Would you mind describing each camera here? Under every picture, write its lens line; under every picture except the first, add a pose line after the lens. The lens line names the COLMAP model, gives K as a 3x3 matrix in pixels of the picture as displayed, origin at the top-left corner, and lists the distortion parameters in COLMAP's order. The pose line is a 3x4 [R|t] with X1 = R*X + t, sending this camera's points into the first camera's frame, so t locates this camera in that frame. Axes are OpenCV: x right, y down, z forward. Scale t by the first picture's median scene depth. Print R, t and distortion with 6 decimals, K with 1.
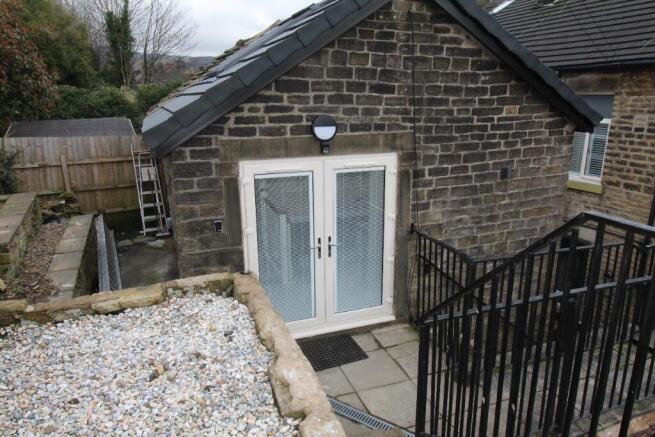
lens RADIAL K [[448.1, 0, 326.8], [0, 448.1, 218.5], [0, 0, 1]] dist [0.008753, -0.005144]
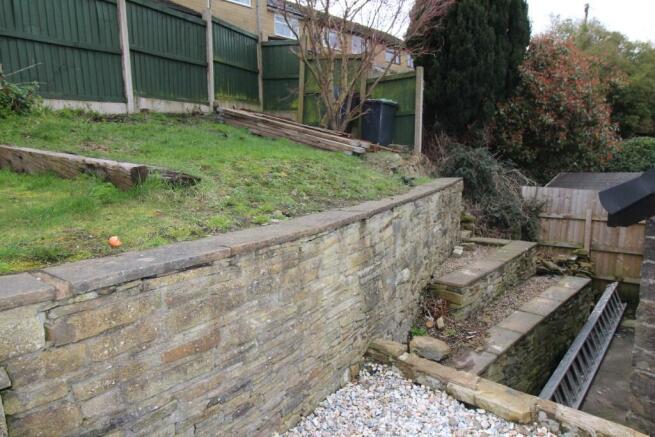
lens RADIAL K [[448.1, 0, 327.9], [0, 448.1, 216.7], [0, 0, 1]] dist [0.008753, -0.005144]
pose [[0.401330, 0.128705, -0.906846, 0.055938], [-0.235155, 0.971370, 0.033793, -0.043385], [0.885232, 0.199687, 0.420106, 0.191895]]
